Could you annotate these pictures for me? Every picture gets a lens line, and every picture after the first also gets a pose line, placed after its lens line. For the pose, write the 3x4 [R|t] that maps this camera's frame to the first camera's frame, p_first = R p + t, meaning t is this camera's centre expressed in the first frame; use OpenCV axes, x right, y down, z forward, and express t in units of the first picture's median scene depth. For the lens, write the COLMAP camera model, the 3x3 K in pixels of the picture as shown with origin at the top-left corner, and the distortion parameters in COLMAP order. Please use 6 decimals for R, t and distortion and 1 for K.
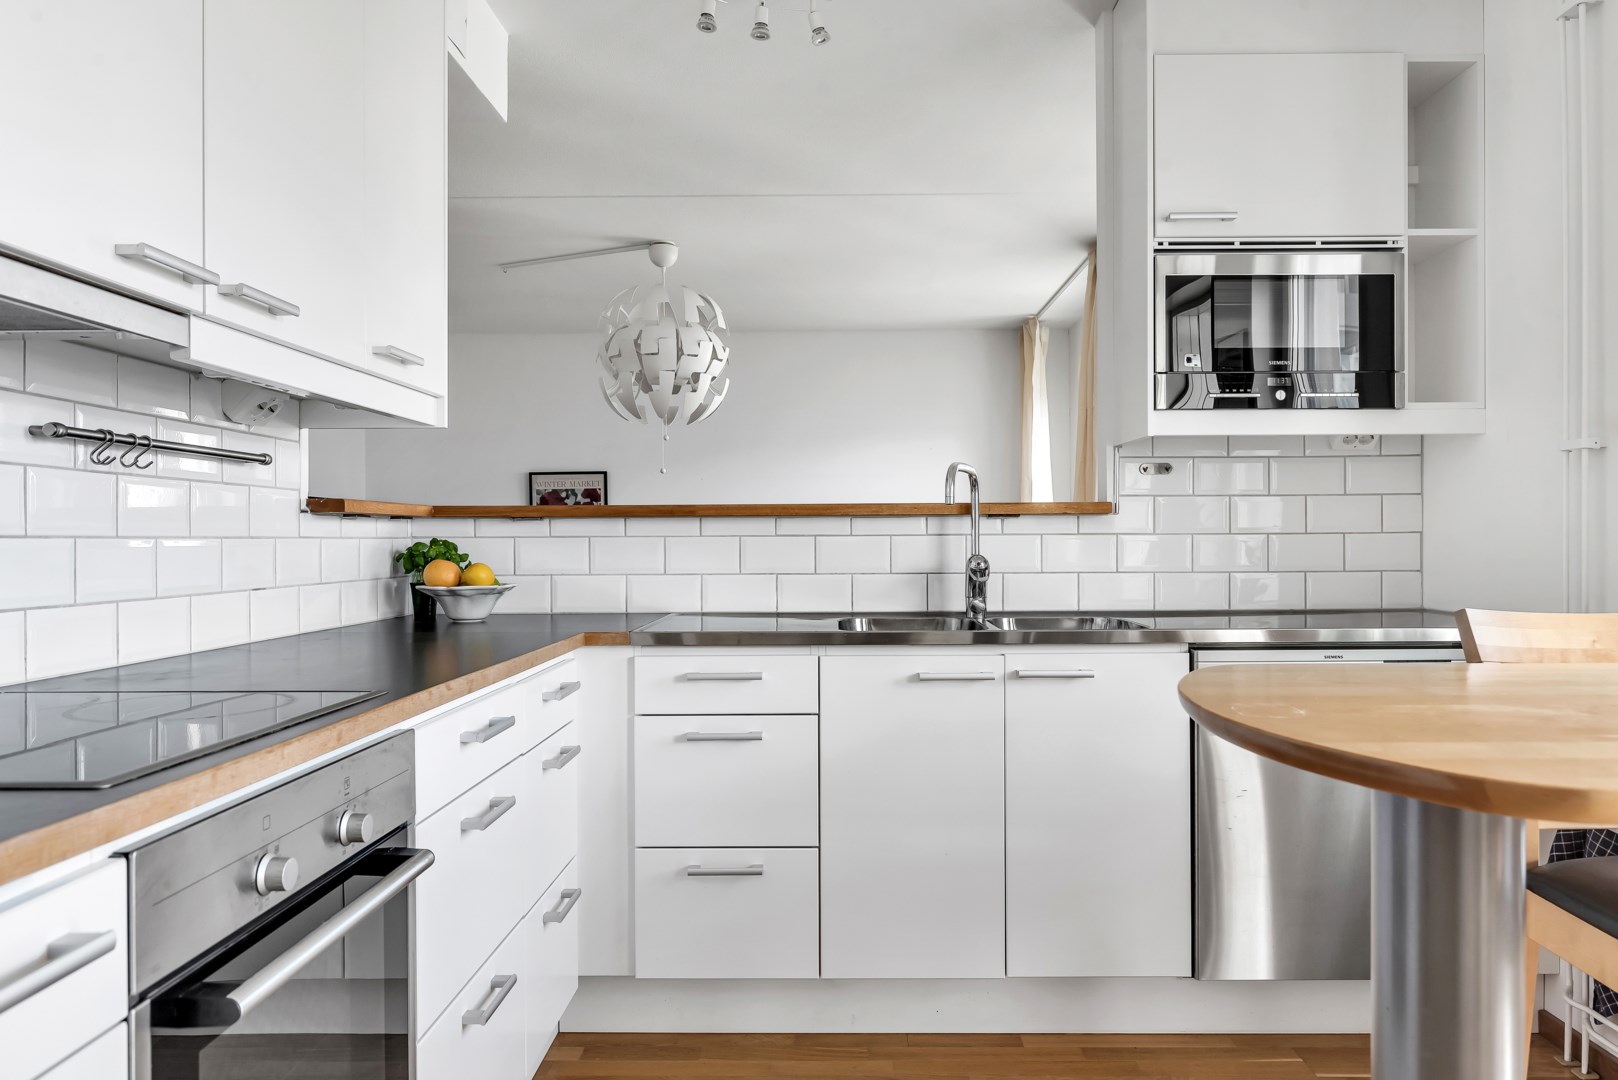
lens RADIAL K [[1121.9, 0, 834.5], [0, 1121.9, 546.2], [0, 0, 1]] dist [-0.001144, 0.004515]
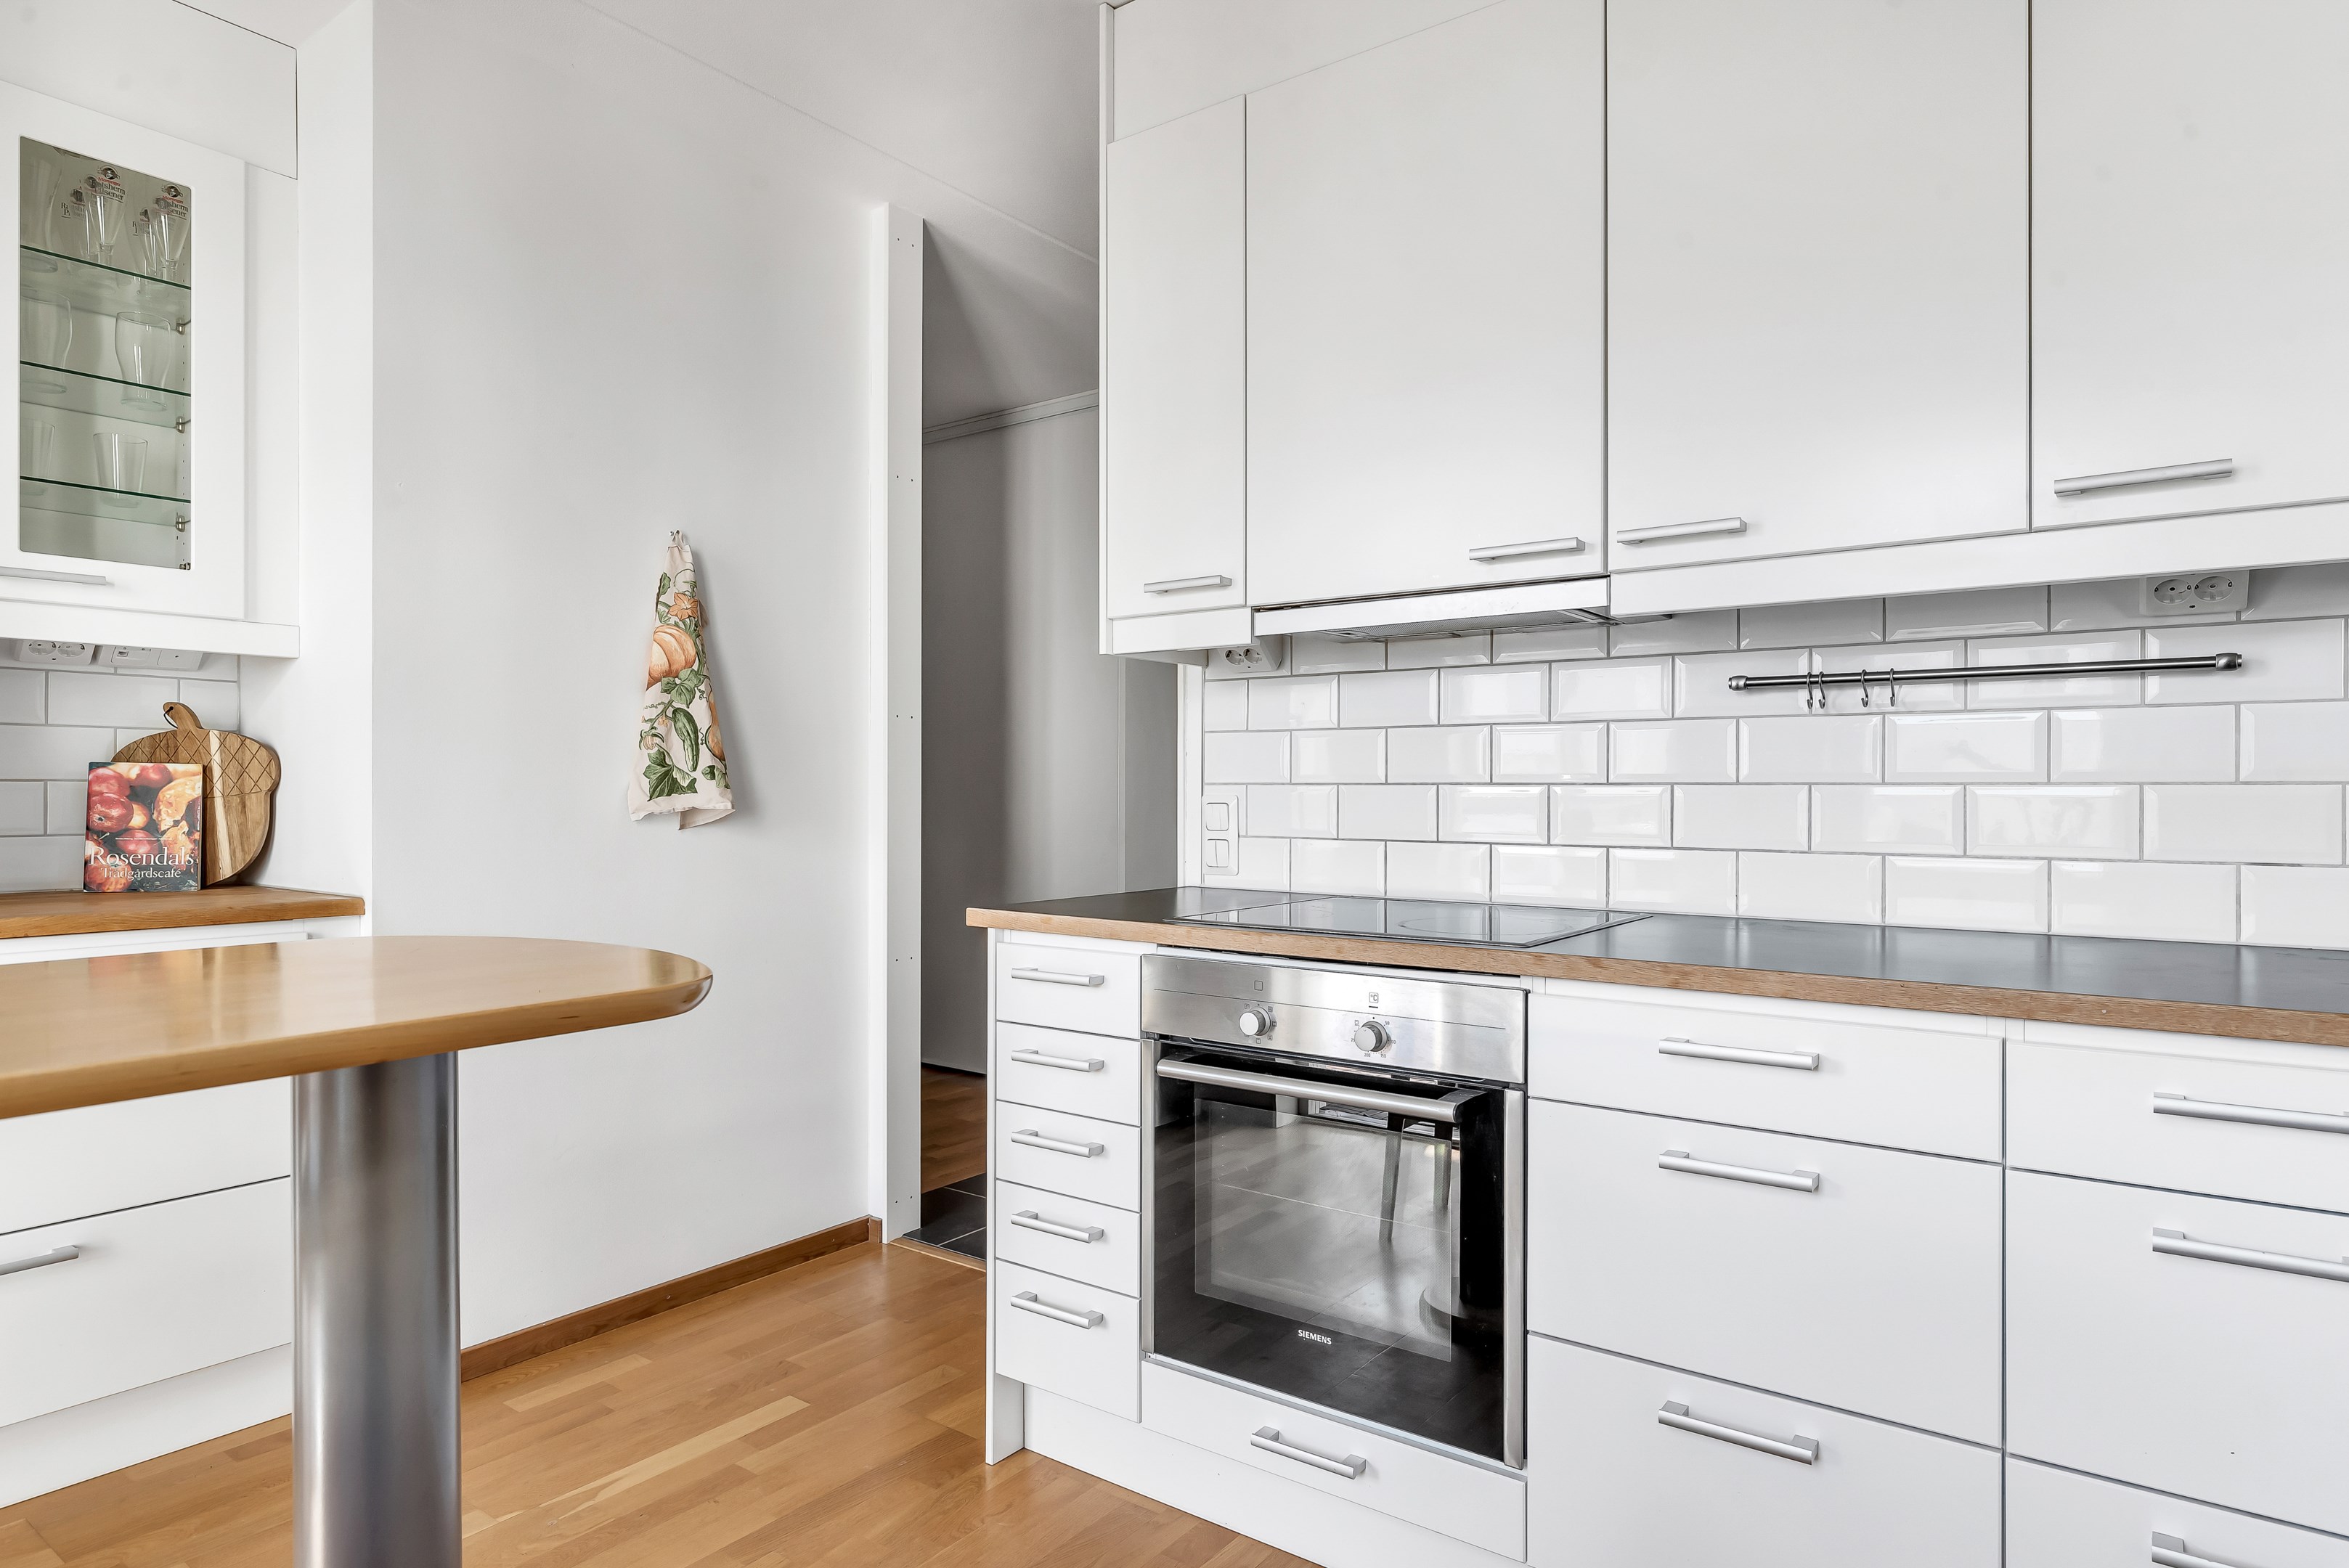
lens RADIAL K [[1399.3, 0, 1187.0], [0, 1399.3, 801.5], [0, 0, 1]] dist [-0.011012, 0.004830]
pose [[-0.579576, 0.006465, -0.814893, 0.374070], [-0.002036, 0.999954, 0.009382, 0.000206], [0.814916, 0.007097, -0.579536, 0.702799]]
